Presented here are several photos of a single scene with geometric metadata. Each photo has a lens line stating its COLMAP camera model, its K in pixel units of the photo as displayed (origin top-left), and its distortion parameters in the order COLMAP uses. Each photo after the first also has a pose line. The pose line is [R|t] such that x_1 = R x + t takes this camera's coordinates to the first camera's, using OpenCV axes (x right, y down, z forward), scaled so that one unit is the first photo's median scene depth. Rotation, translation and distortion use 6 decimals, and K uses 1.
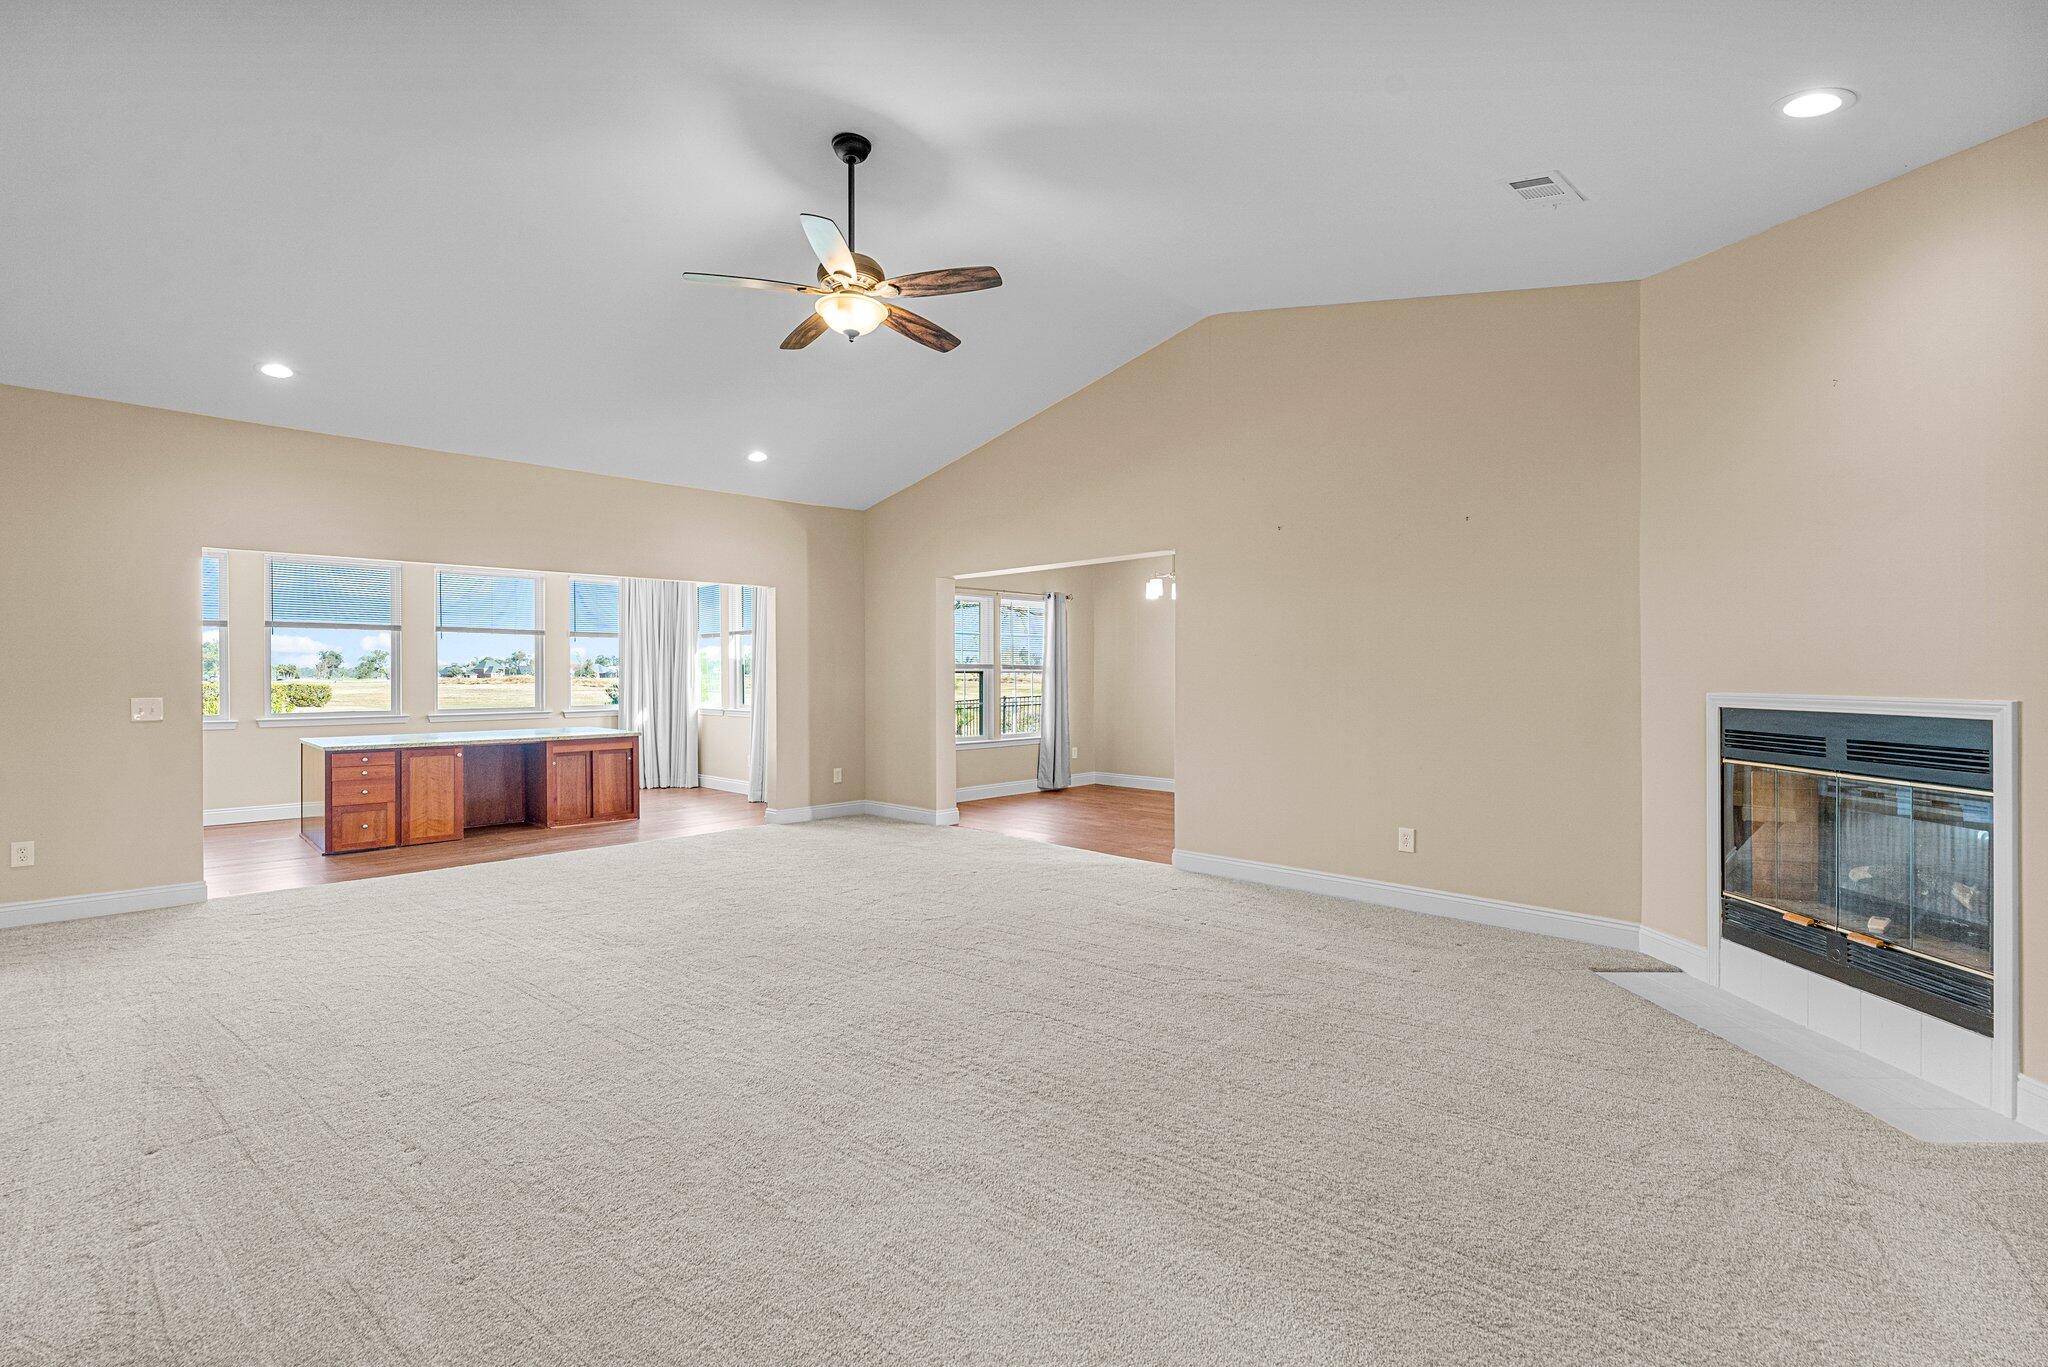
lens RADIAL K [[926.1, 0, 1016.2], [0, 926.1, 681.9], [0, 0, 1]] dist [-0.004835, -0.001518]
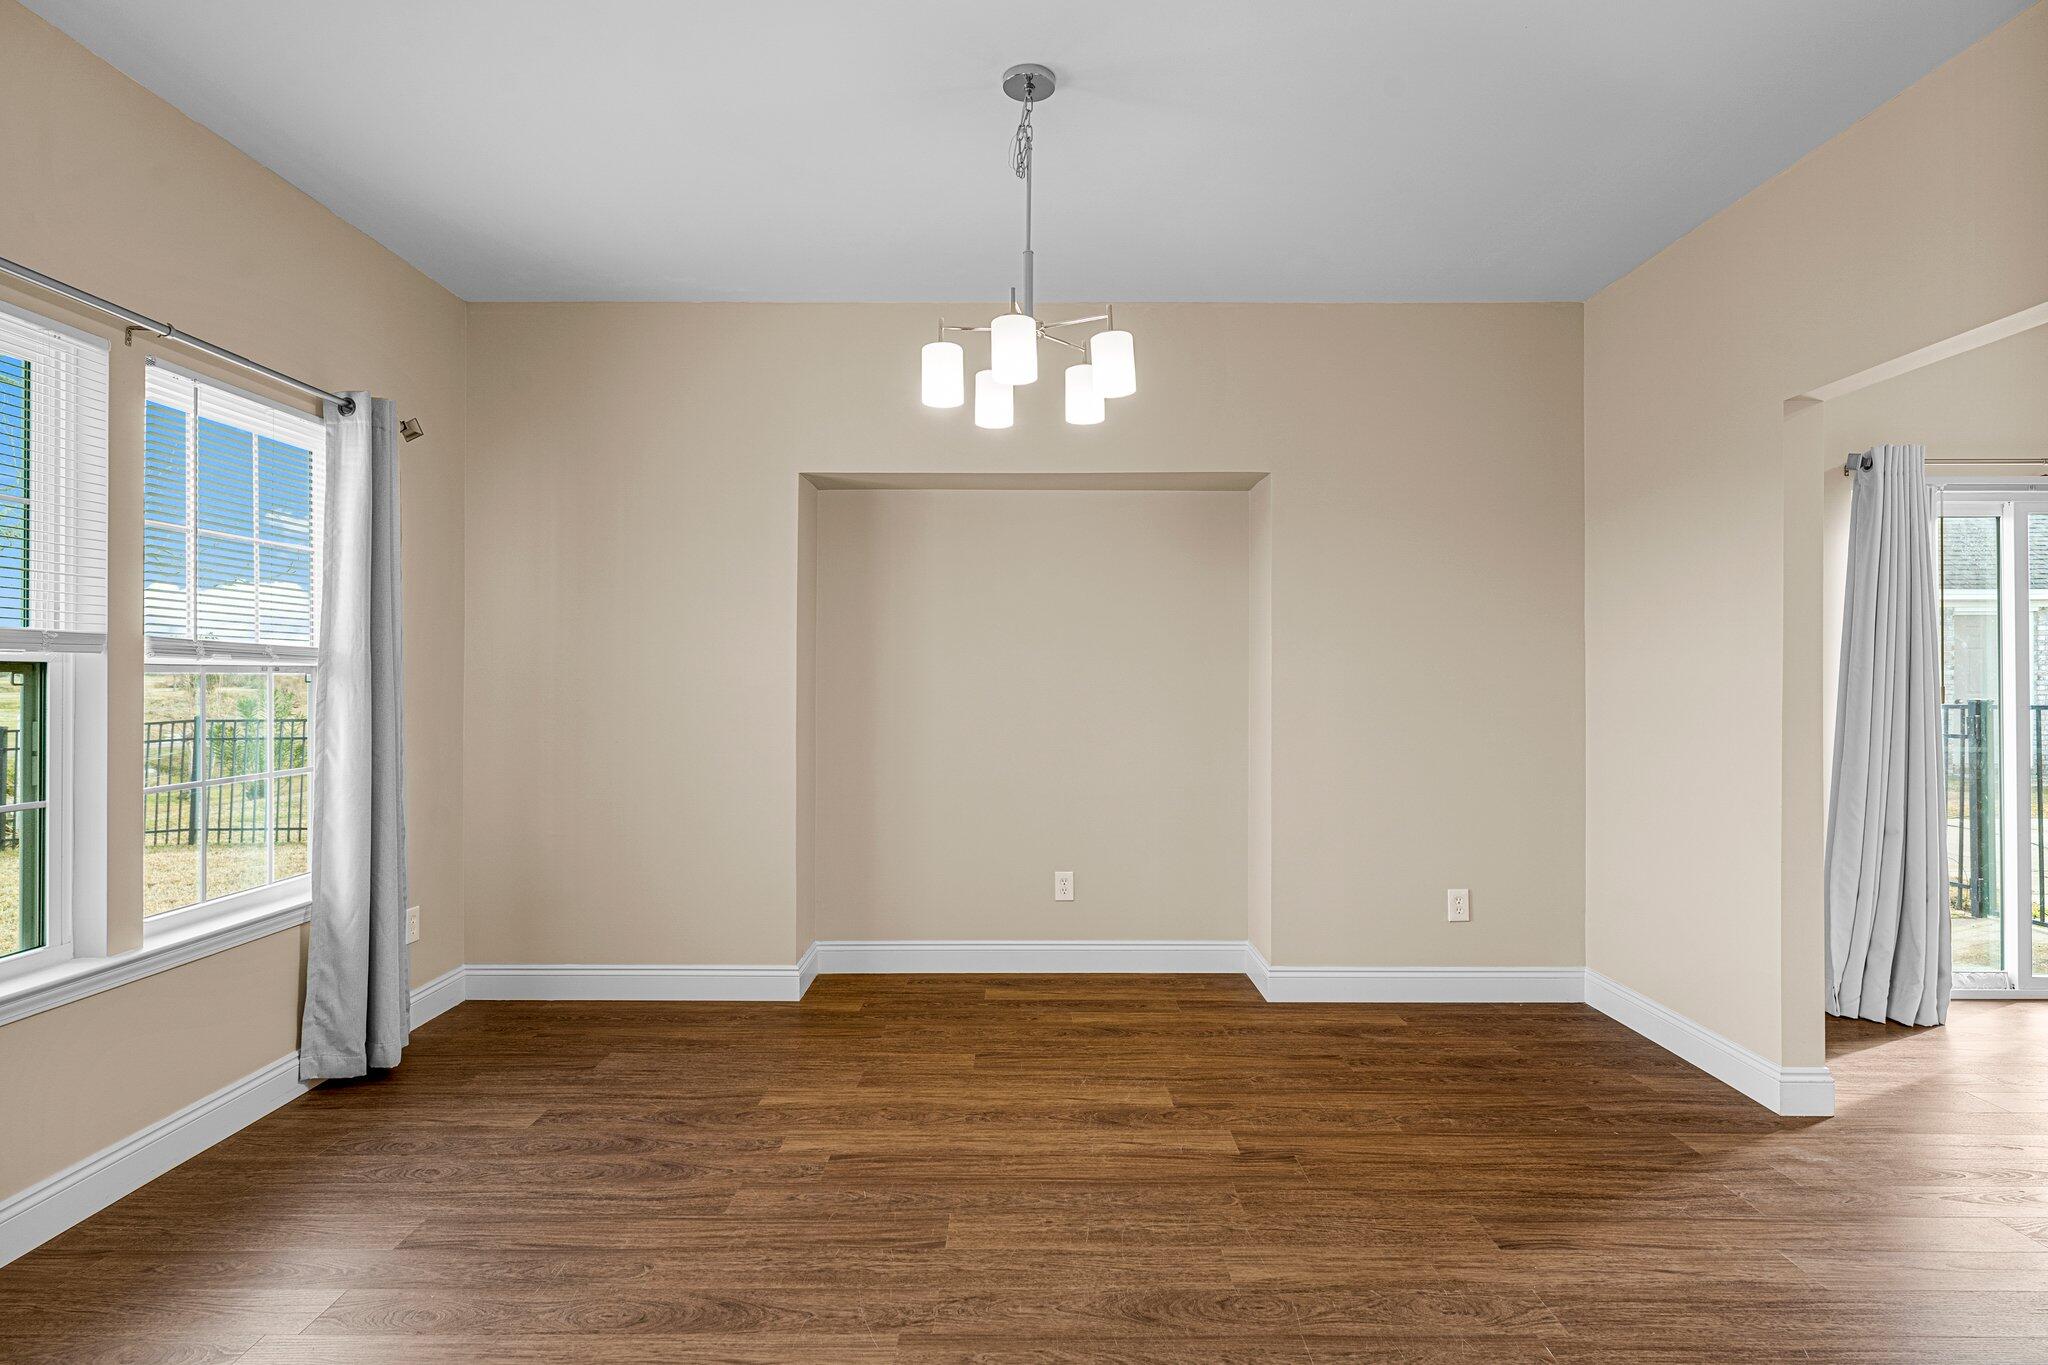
lens RADIAL K [[1058.9, 0, 1029.2], [0, 1058.9, 679.2], [0, 0, 1]] dist [0.001805, 0.000687]
pose [[0.701754, 0.002483, 0.712415, -0.061347], [0.004068, 0.999964, -0.007492, -0.005578], [-0.712408, 0.008155, 0.701718, 0.756121]]
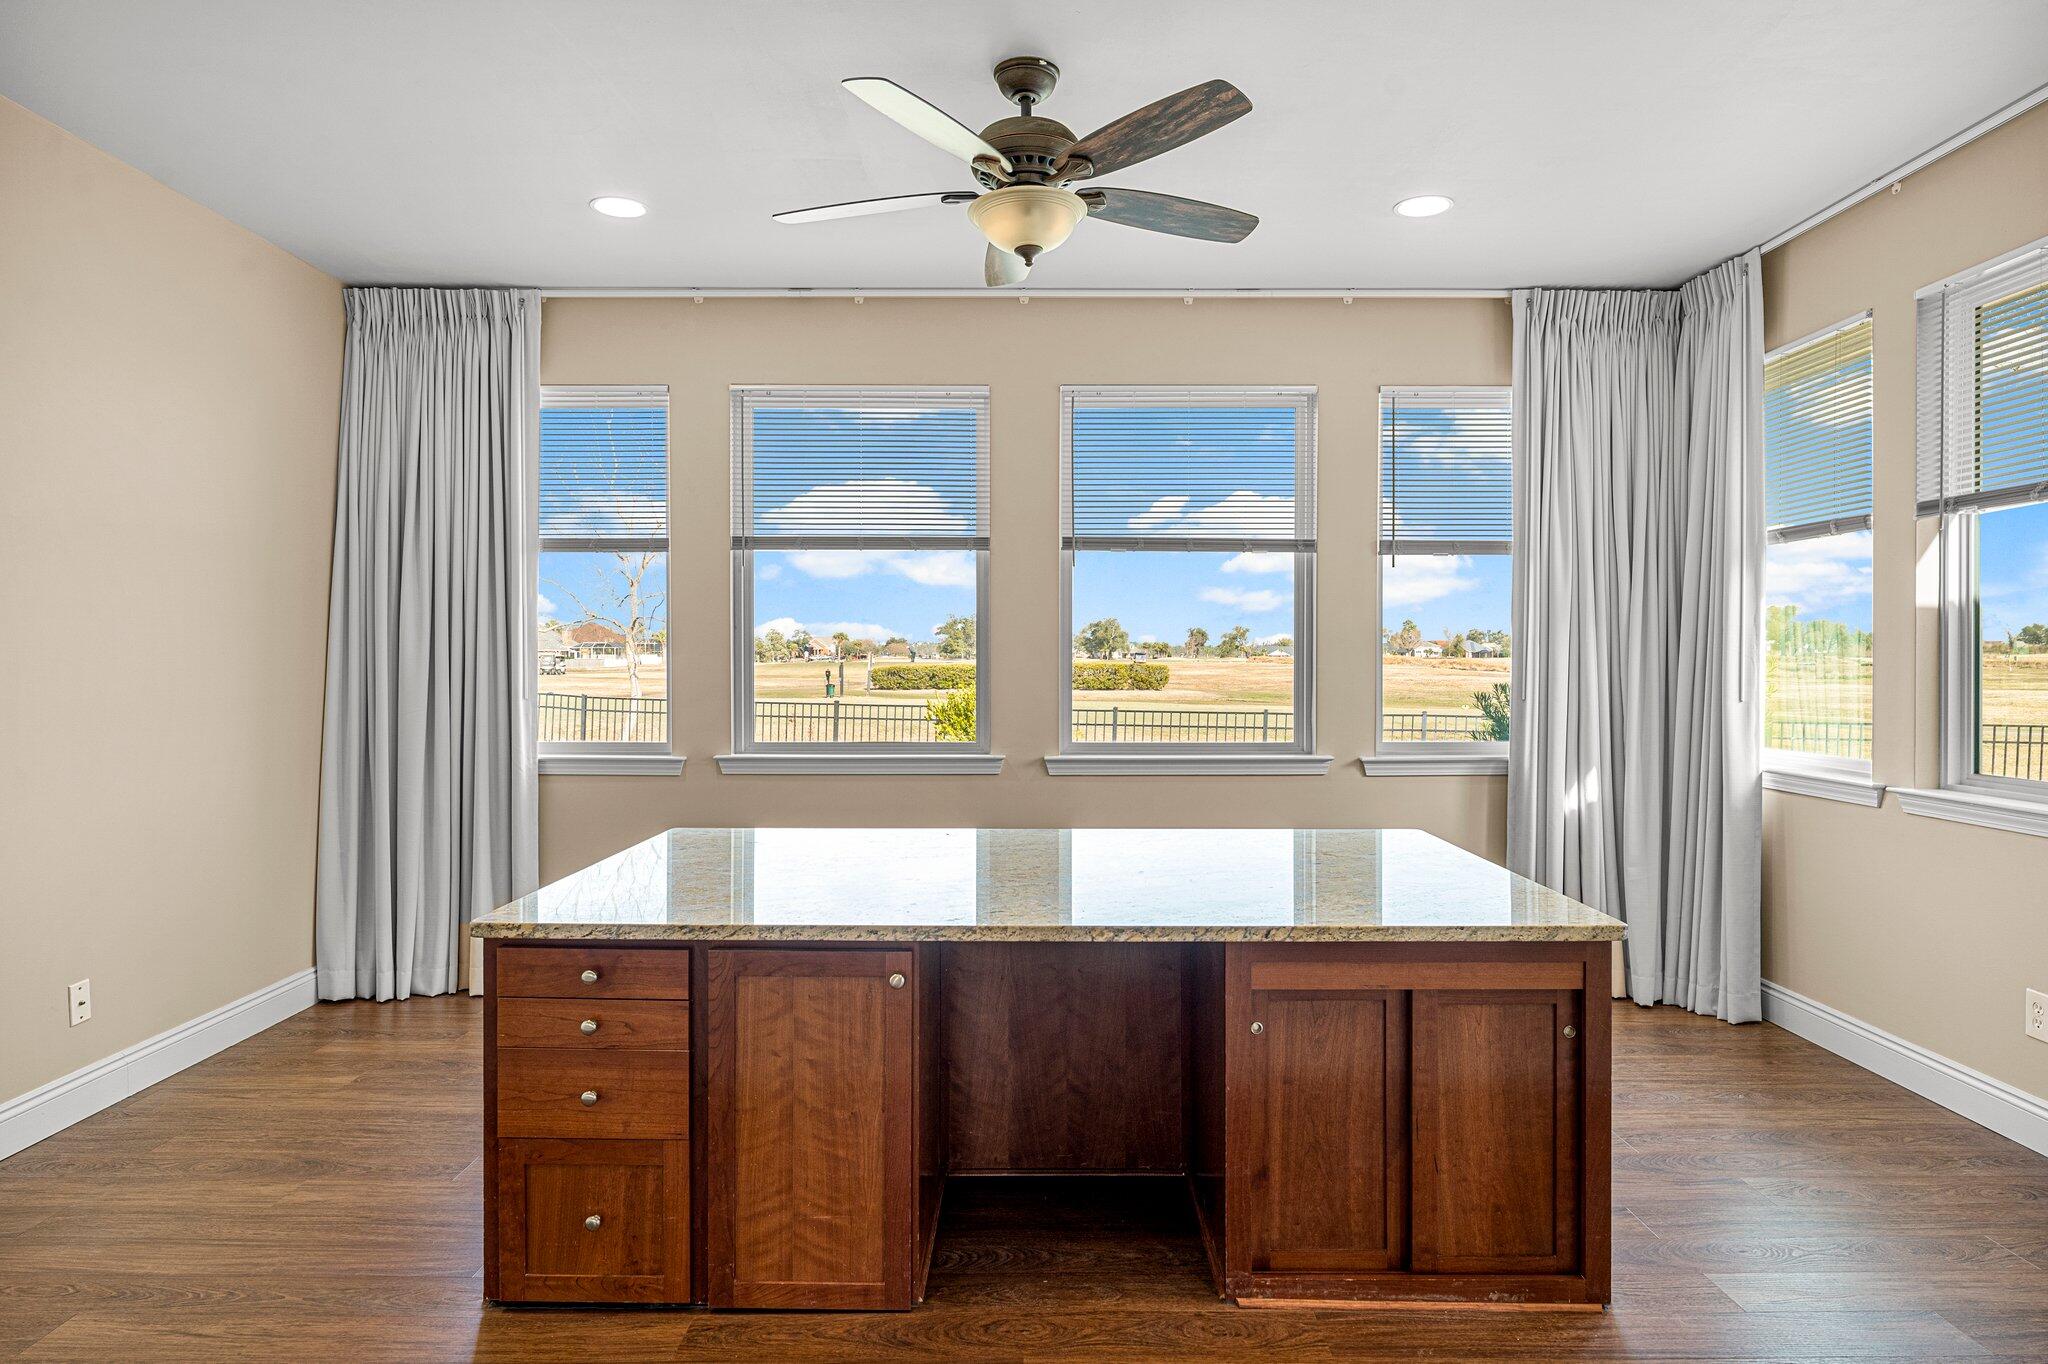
lens RADIAL K [[1181.5, 0, 1027.5], [0, 1181.5, 675.3], [0, 0, 1]] dist [-0.019571, 0.000250]
pose [[0.707923, 0.014332, -0.706145, -0.311749], [-0.006760, 0.999886, 0.013517, -0.007872], [0.706258, -0.004795, 0.707939, 0.706860]]
